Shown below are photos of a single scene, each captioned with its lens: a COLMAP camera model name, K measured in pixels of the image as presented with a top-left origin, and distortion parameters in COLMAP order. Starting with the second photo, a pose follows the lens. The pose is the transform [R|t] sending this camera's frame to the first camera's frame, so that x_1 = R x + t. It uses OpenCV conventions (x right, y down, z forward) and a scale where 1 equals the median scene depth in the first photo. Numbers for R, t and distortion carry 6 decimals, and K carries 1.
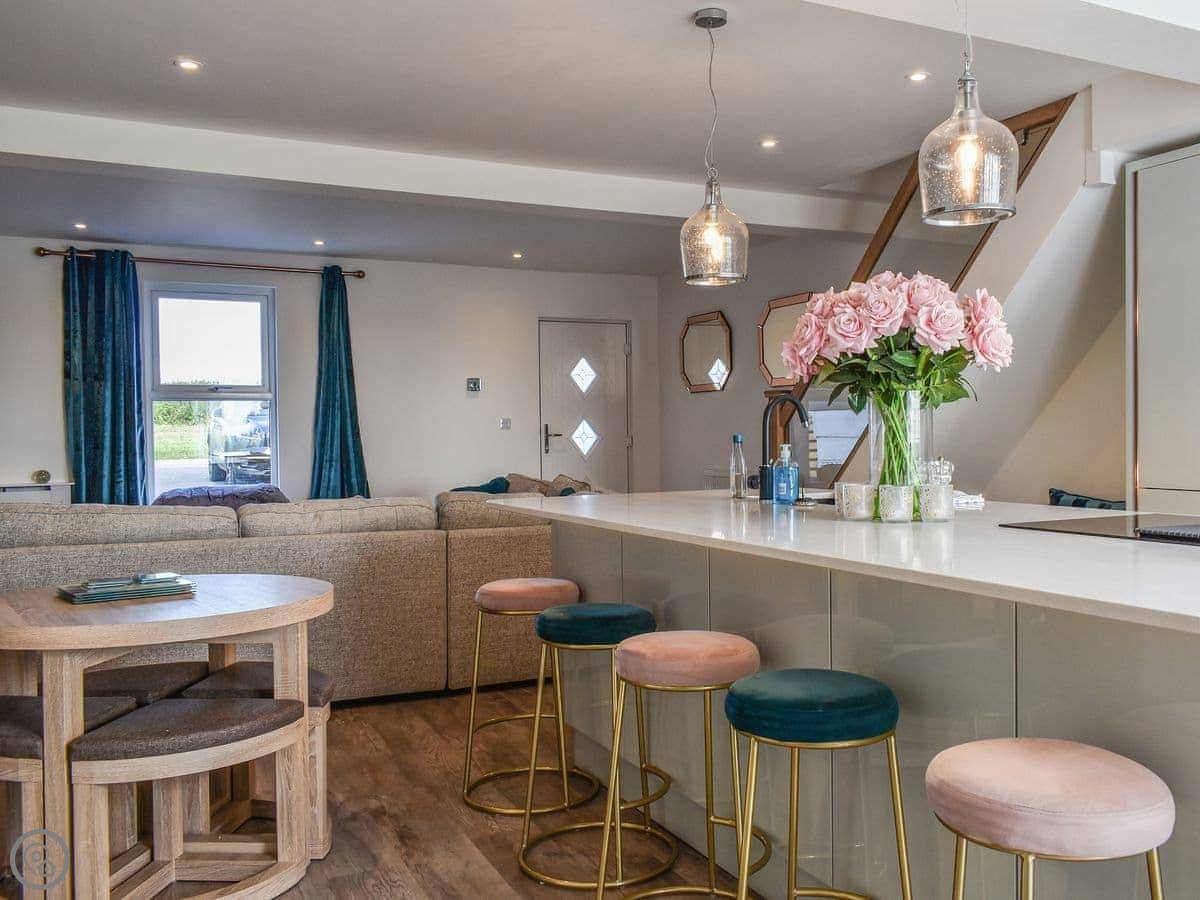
lens RADIAL K [[1022.5, 0, 654.0], [0, 1022.5, 451.5], [0, 0, 1]] dist [-0.000021, -0.000748]
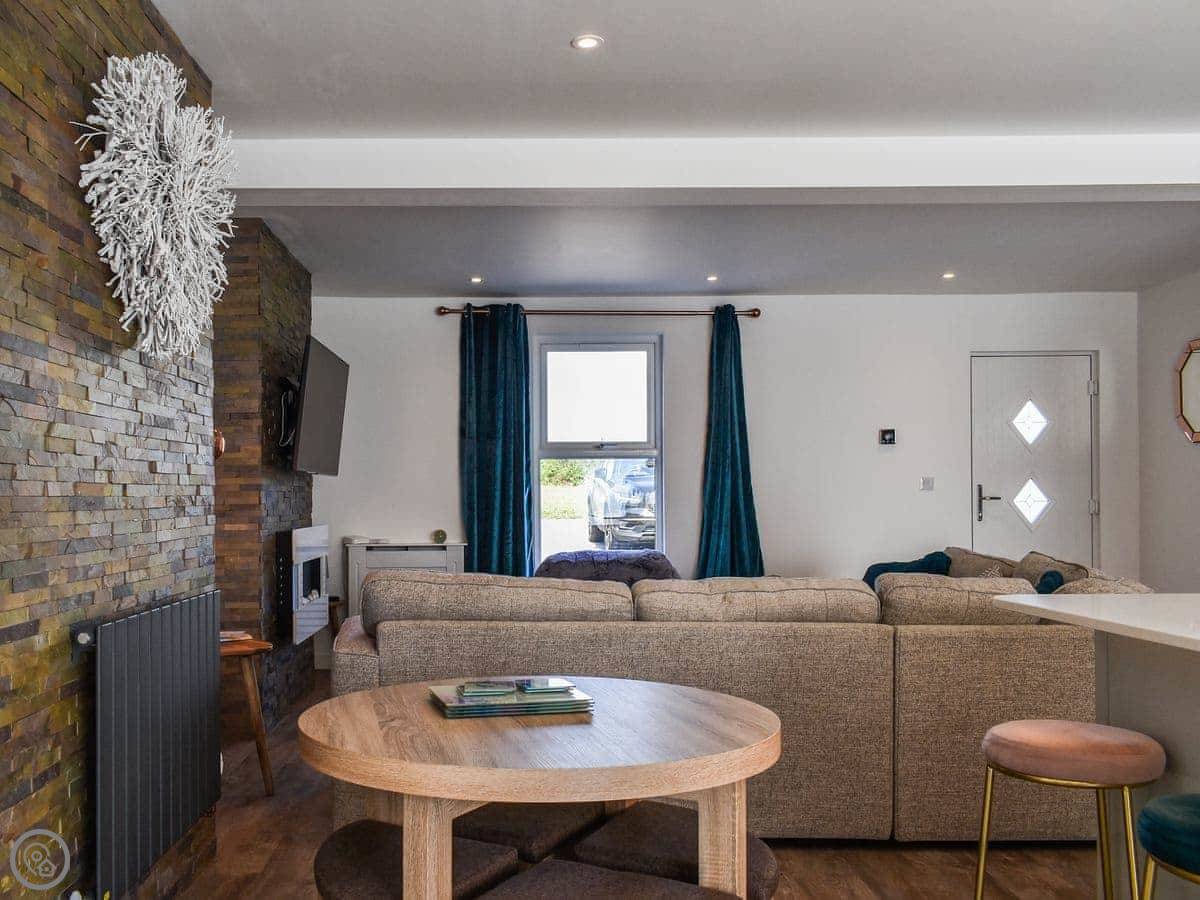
lens RADIAL K [[1037.7, 0, 538.0], [0, 1037.7, 451.8], [0, 0, 1]] dist [-0.007471, -0.008054]
pose [[0.897796, -0.012344, -0.440239, -0.079255], [-0.014063, 0.998294, -0.056671, -0.002073], [0.440187, 0.057070, 0.896091, 0.157775]]
